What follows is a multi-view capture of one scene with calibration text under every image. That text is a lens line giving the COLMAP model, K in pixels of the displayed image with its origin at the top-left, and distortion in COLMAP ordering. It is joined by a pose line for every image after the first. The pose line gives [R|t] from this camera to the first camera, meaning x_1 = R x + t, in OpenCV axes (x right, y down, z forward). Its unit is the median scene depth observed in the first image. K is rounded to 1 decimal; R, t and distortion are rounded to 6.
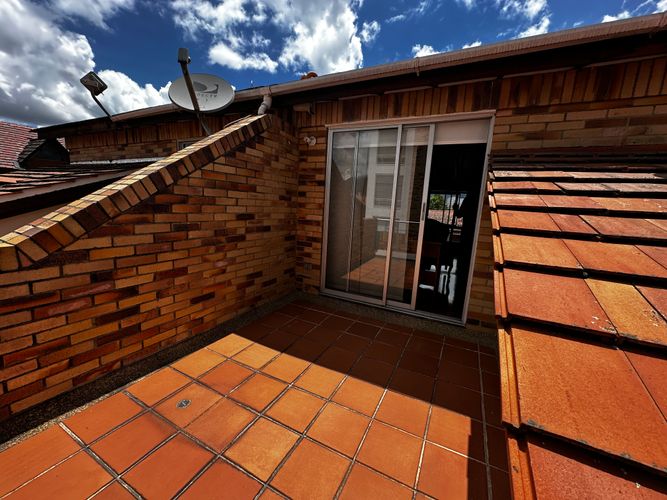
lens RADIAL K [[266.9, 0, 333.5], [0, 266.9, 250.0], [0, 0, 1]] dist [-0.001386, 0.000245]
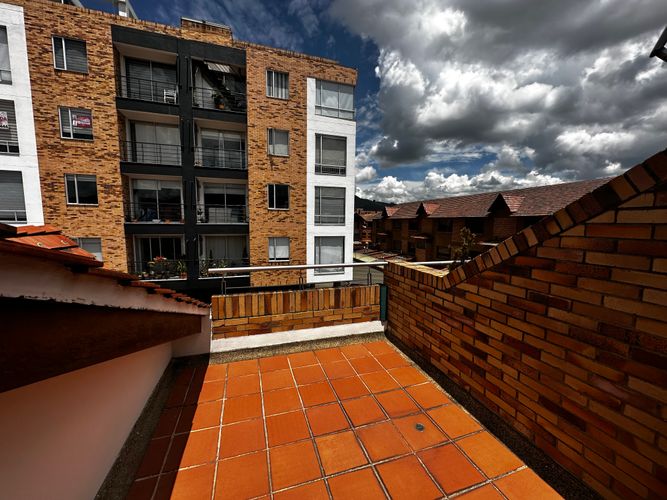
lens RADIAL K [[266.9, 0, 333.5], [0, 266.9, 250.0], [0, 0, 1]] dist [-0.001386, 0.000245]
pose [[-0.707929, 0.013296, -0.706158, 0.452728], [-0.168257, 0.967862, 0.186903, -0.288176], [0.685949, 0.251131, -0.682940, 1.161560]]
